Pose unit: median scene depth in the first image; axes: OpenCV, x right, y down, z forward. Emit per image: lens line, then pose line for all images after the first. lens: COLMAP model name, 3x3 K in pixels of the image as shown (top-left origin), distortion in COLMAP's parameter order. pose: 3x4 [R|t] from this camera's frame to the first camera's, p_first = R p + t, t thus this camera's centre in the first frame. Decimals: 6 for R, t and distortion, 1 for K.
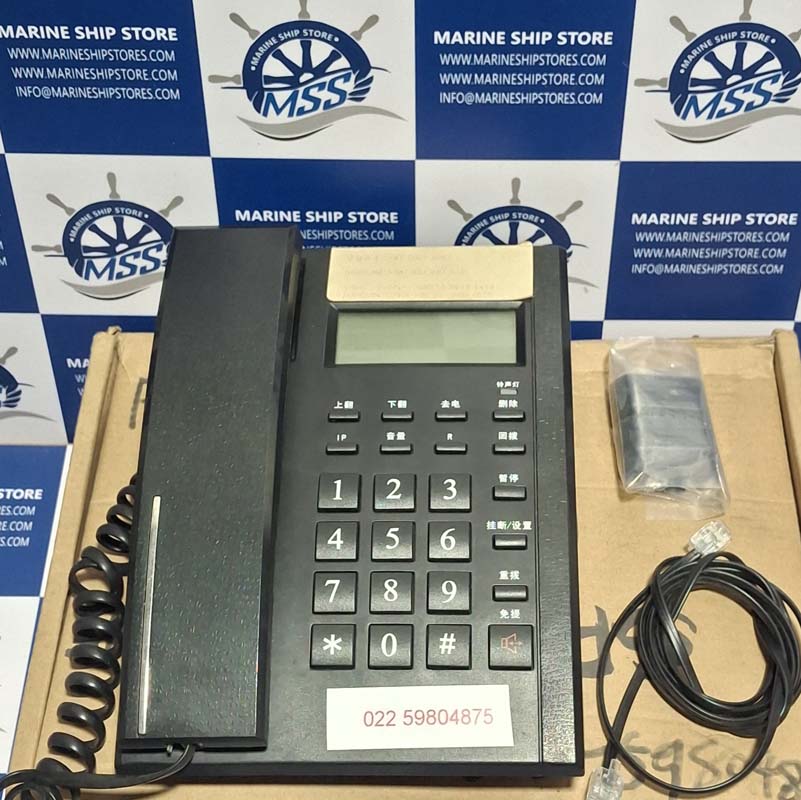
lens RADIAL K [[1558.3, 0, 414.3], [0, 1558.3, 431.9], [0, 0, 1]] dist [0.327369, -1.437489]
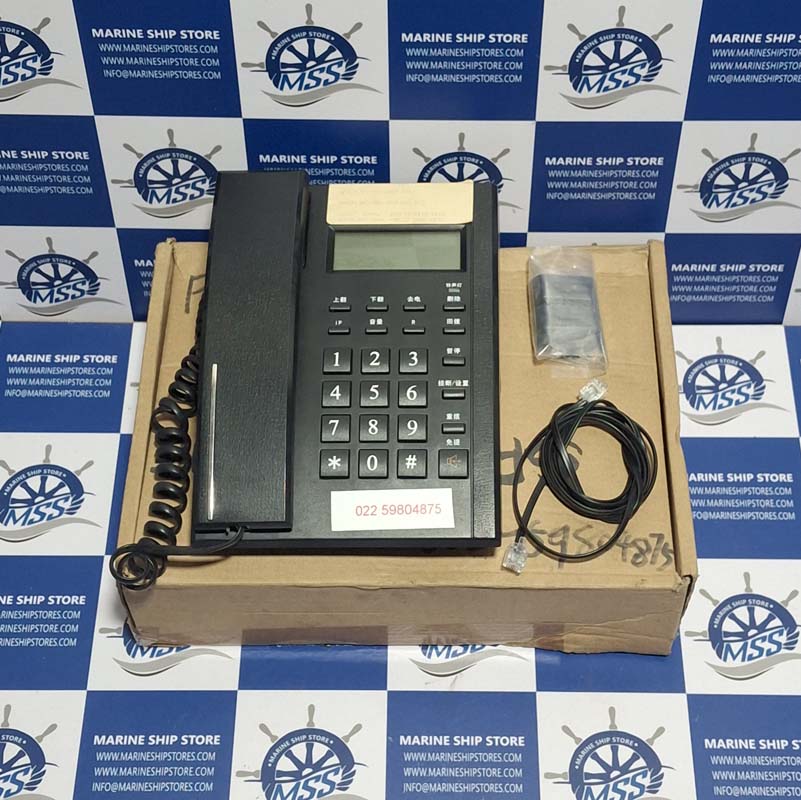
lens RADIAL K [[1541.0, 0, 400.5], [0, 1541.0, 400.0], [0, 0, 1]] dist [0.350763, -1.713335]
pose [[0.999991, -0.003710, 0.002027, 0.007283], [0.003549, 0.997212, 0.074536, -0.030033], [-0.002298, -0.074528, 0.997216, -0.413692]]
